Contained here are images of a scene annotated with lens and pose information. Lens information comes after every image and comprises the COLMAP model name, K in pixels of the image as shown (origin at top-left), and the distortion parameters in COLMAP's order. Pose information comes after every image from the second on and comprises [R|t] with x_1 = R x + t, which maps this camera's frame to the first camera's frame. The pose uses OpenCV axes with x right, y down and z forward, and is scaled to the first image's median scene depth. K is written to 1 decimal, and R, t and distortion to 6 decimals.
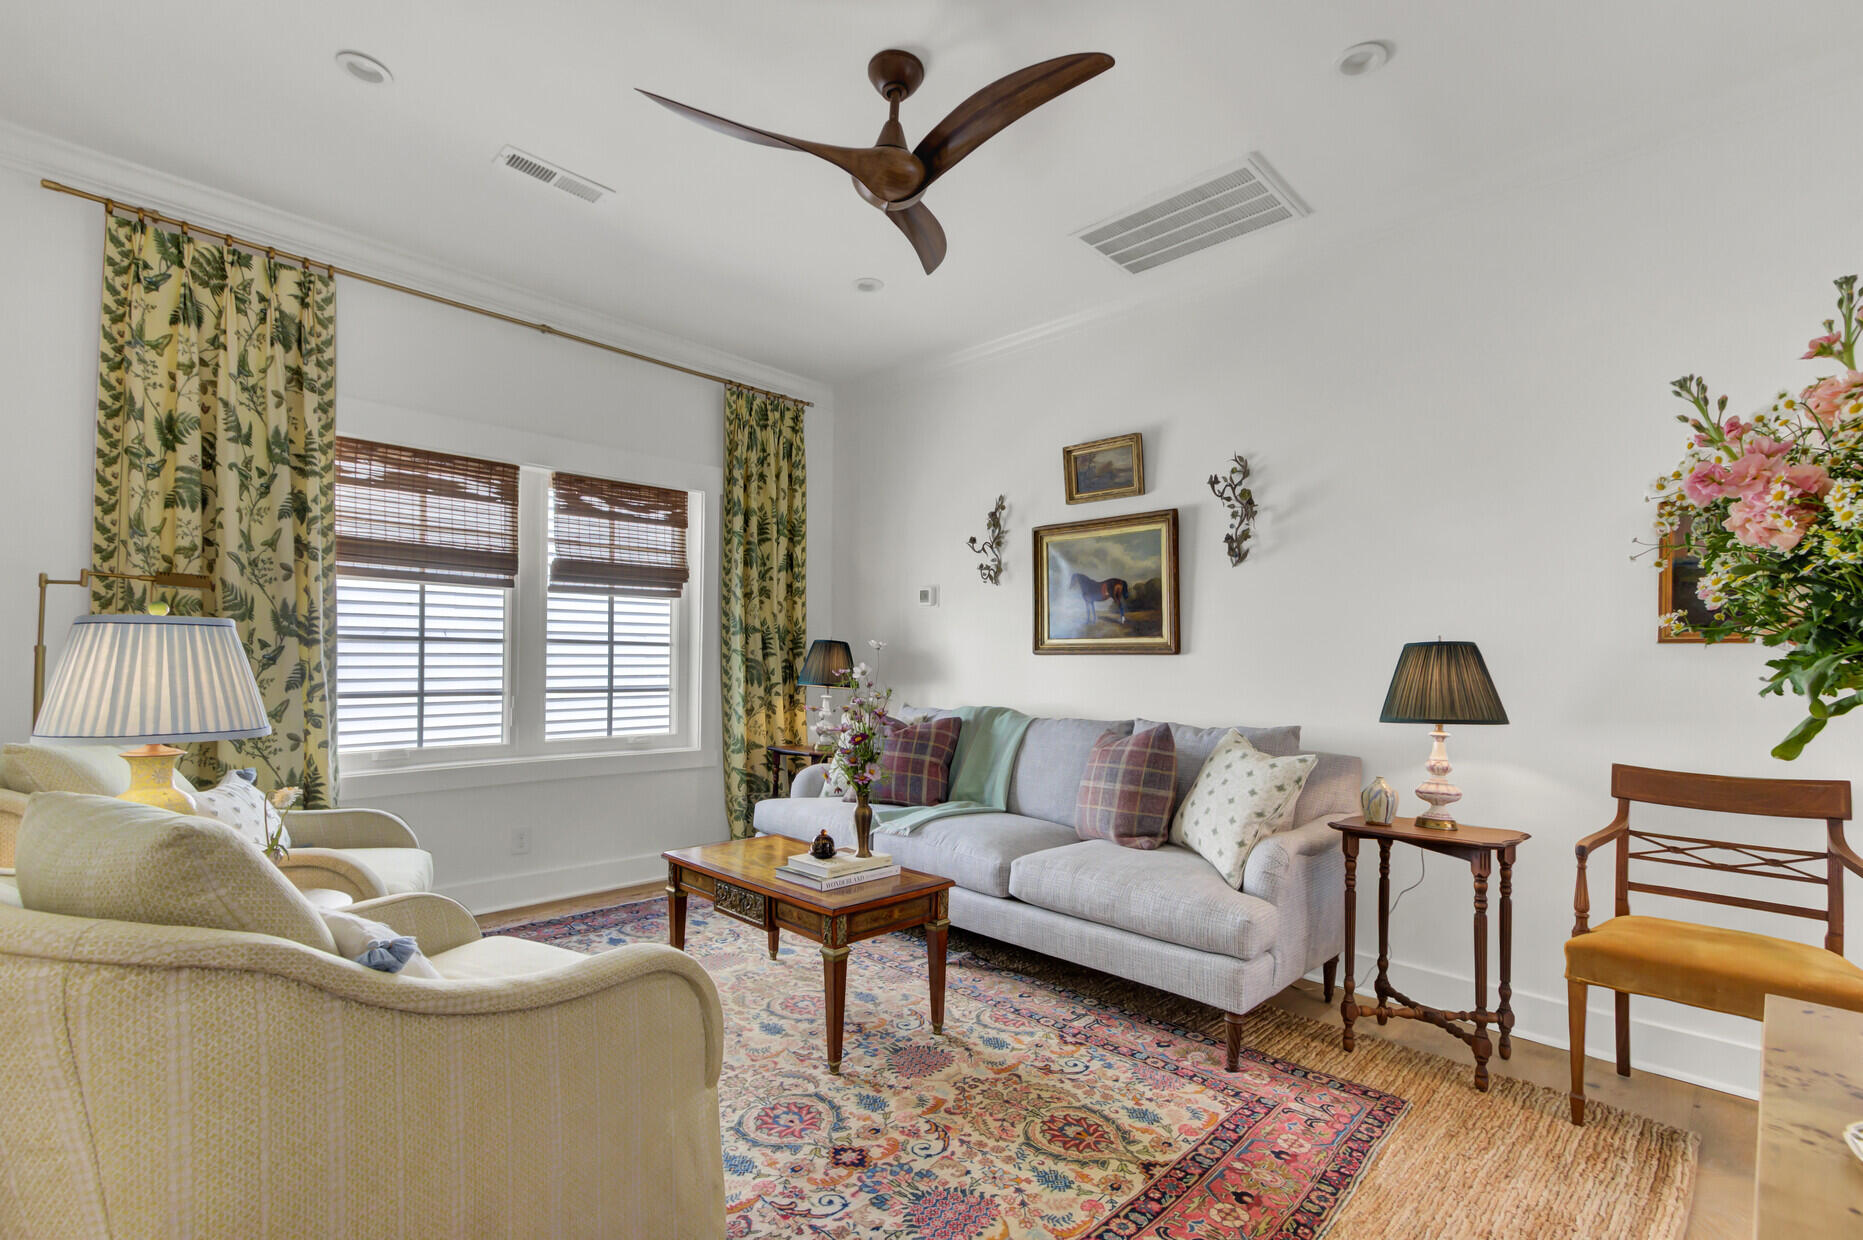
lens RADIAL K [[833.5, 0, 958.4], [0, 833.5, 657.6], [0, 0, 1]] dist [-0.020023, 0.024463]
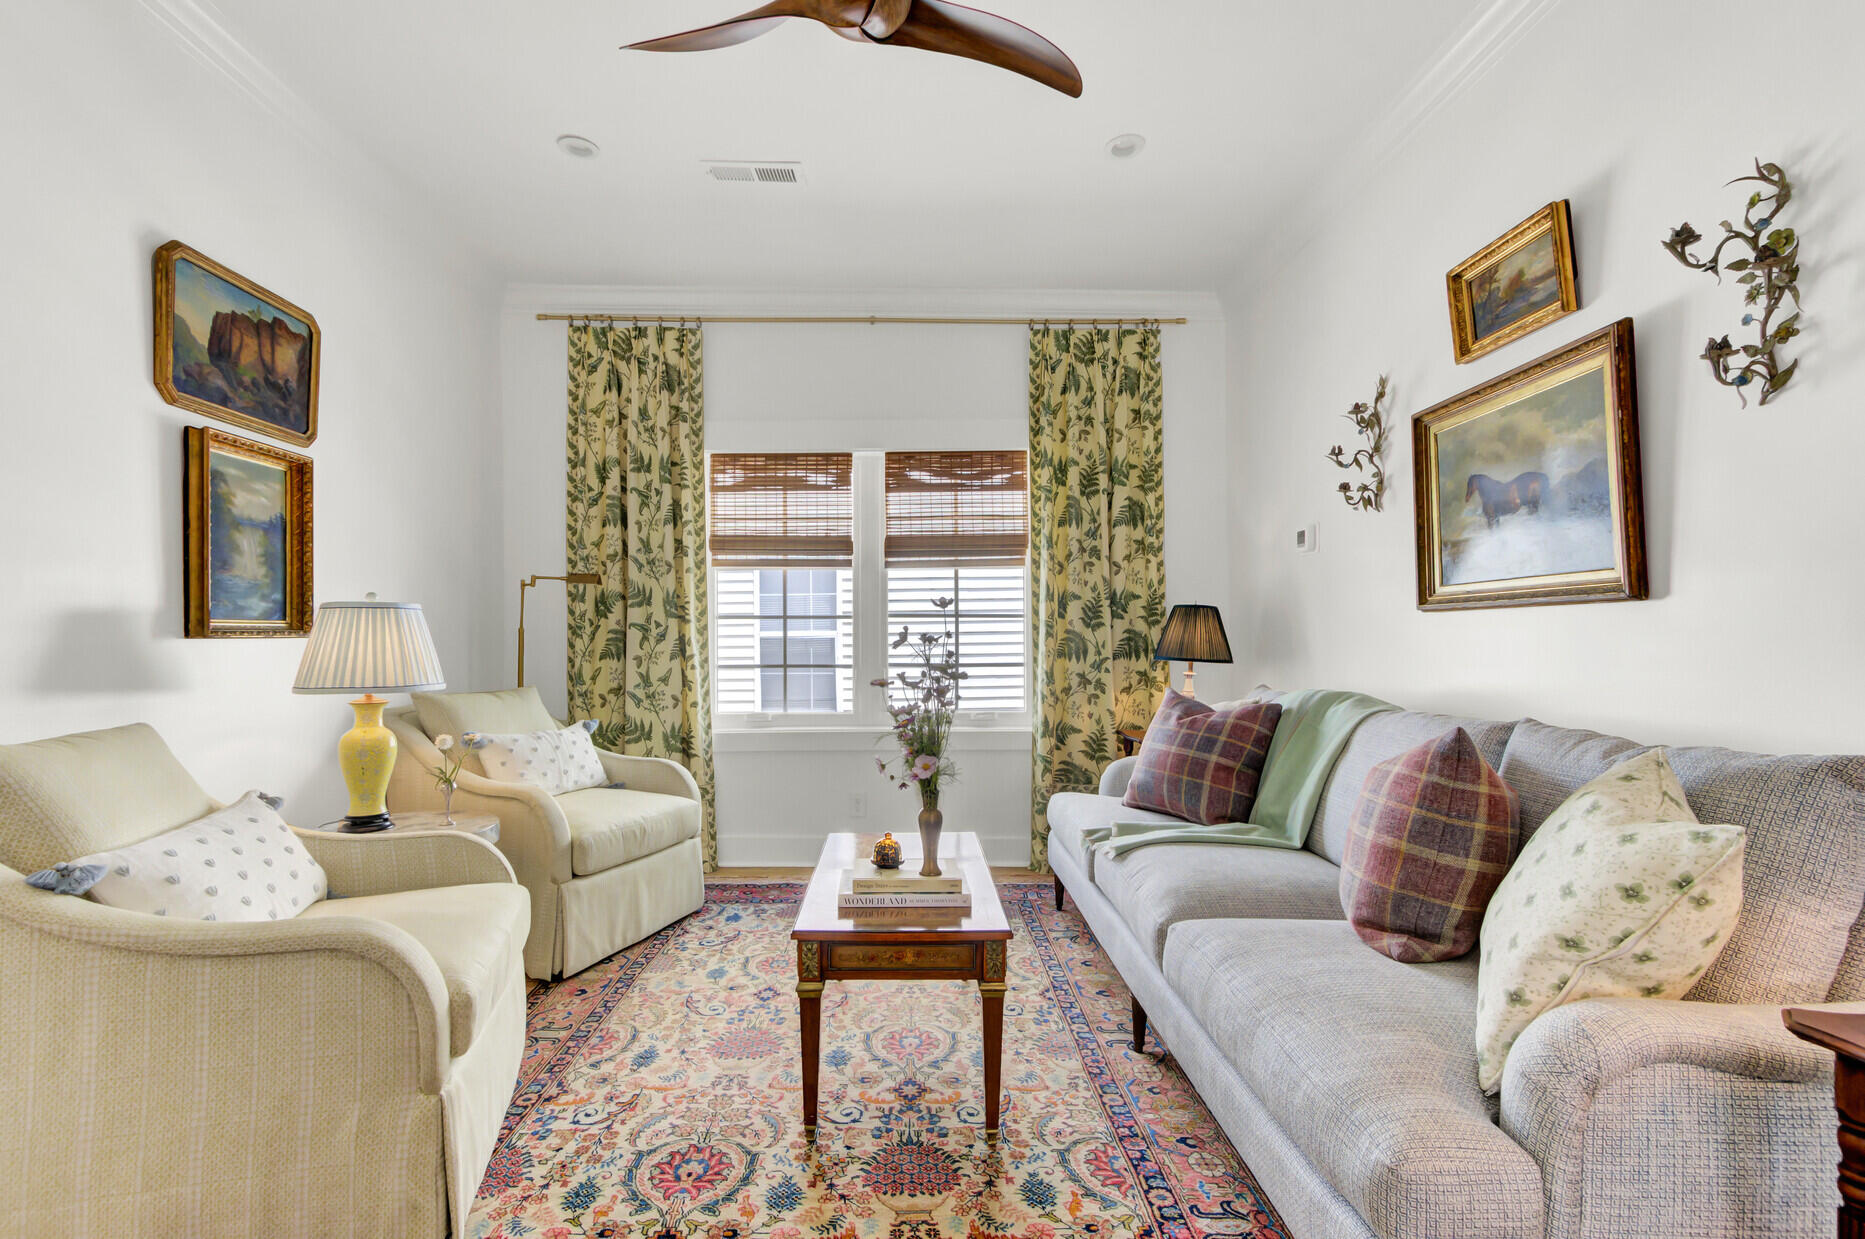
lens RADIAL K [[845.5, 0, 934.8], [0, 845.5, 625.9], [0, 0, 1]] dist [0.015509, 0.000644]
pose [[0.704530, -0.025424, -0.709219, 0.351295], [0.016617, 0.999675, -0.019329, 0.016601], [0.709480, 0.001833, 0.704723, 0.336830]]
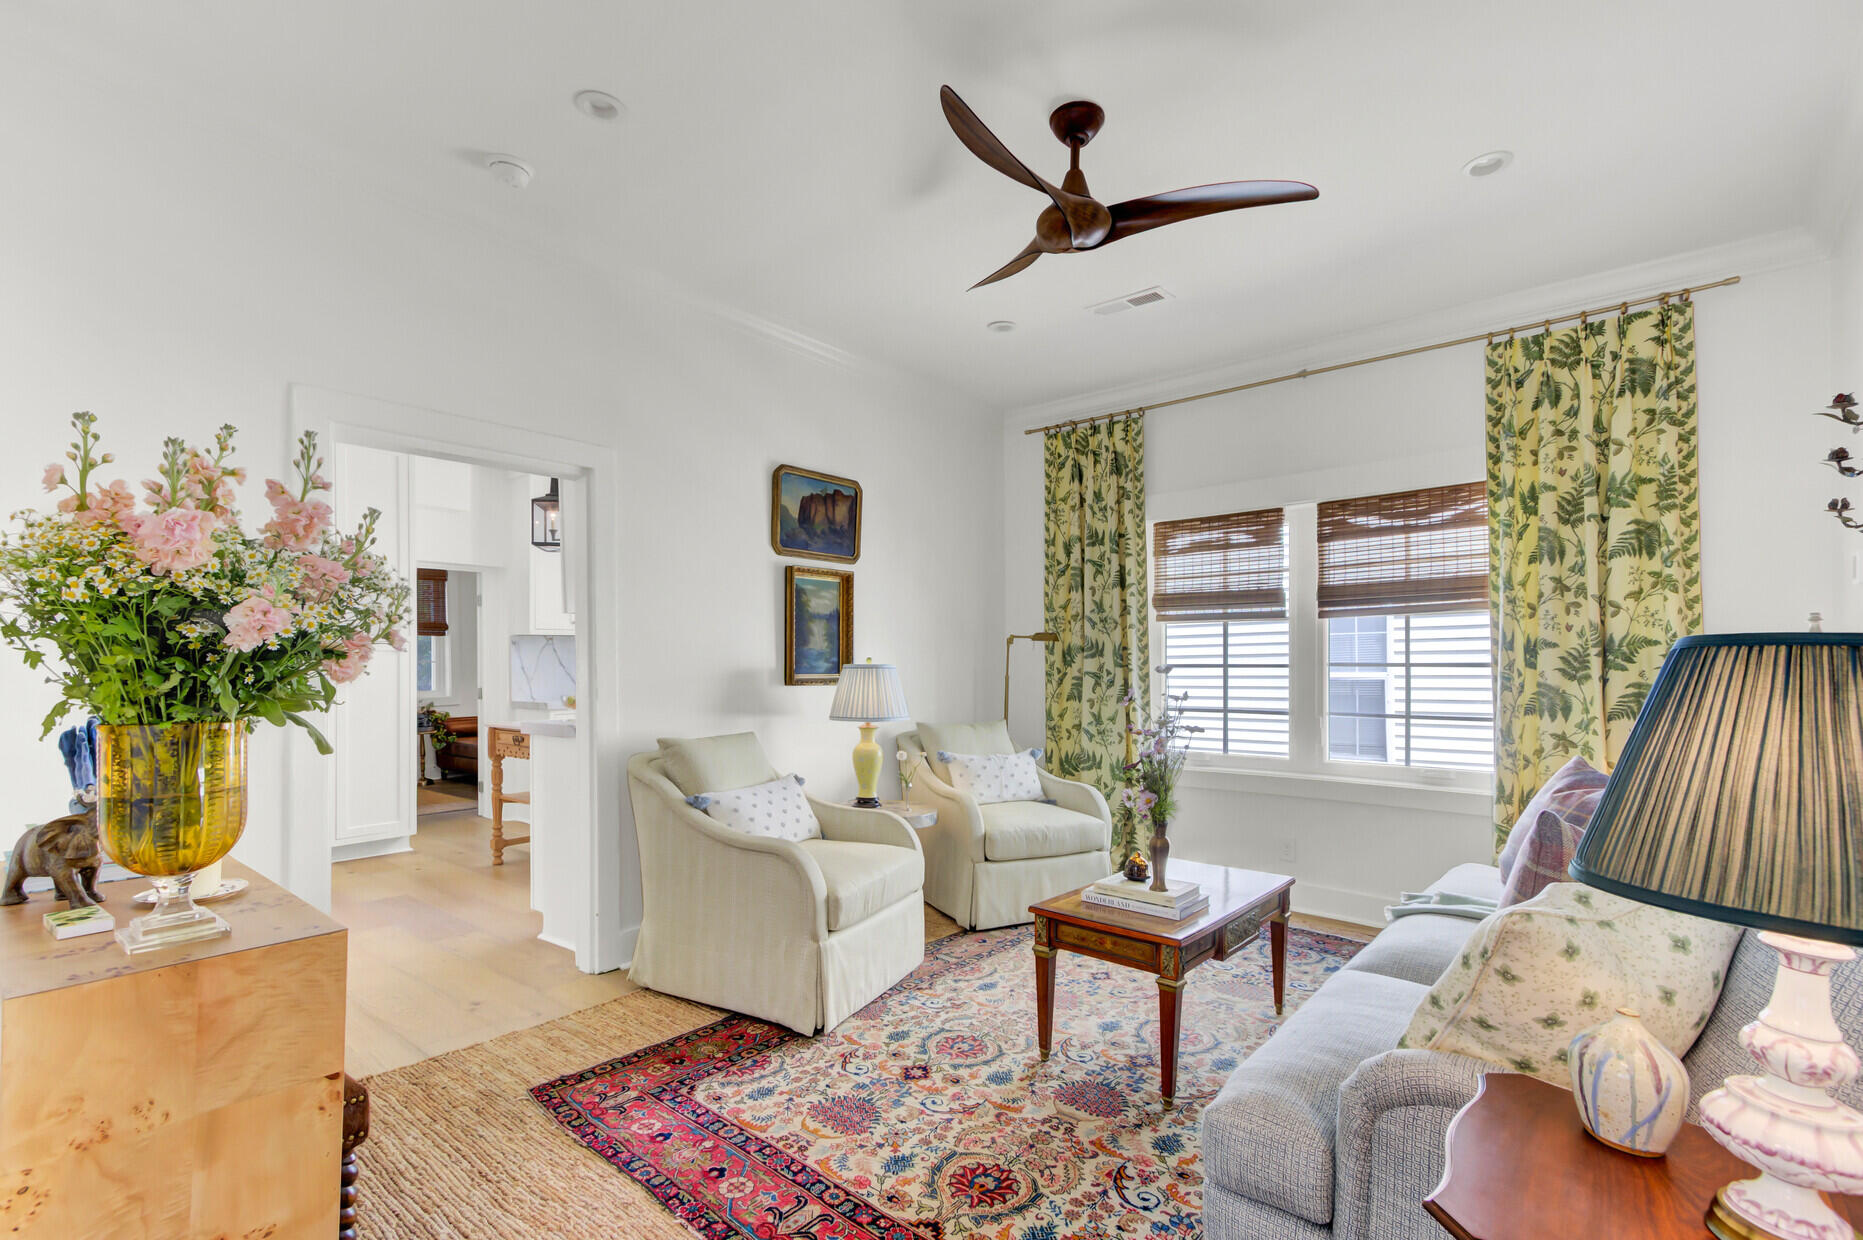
lens RADIAL K [[890.7, 0, 925.2], [0, 890.7, 650.6], [0, 0, 1]] dist [-0.021899, 0.037797]
pose [[0.043735, -0.032348, -0.998519, 0.693600], [0.001311, 0.999477, -0.032321, -0.003469], [0.999042, 0.000105, 0.043754, 0.524478]]
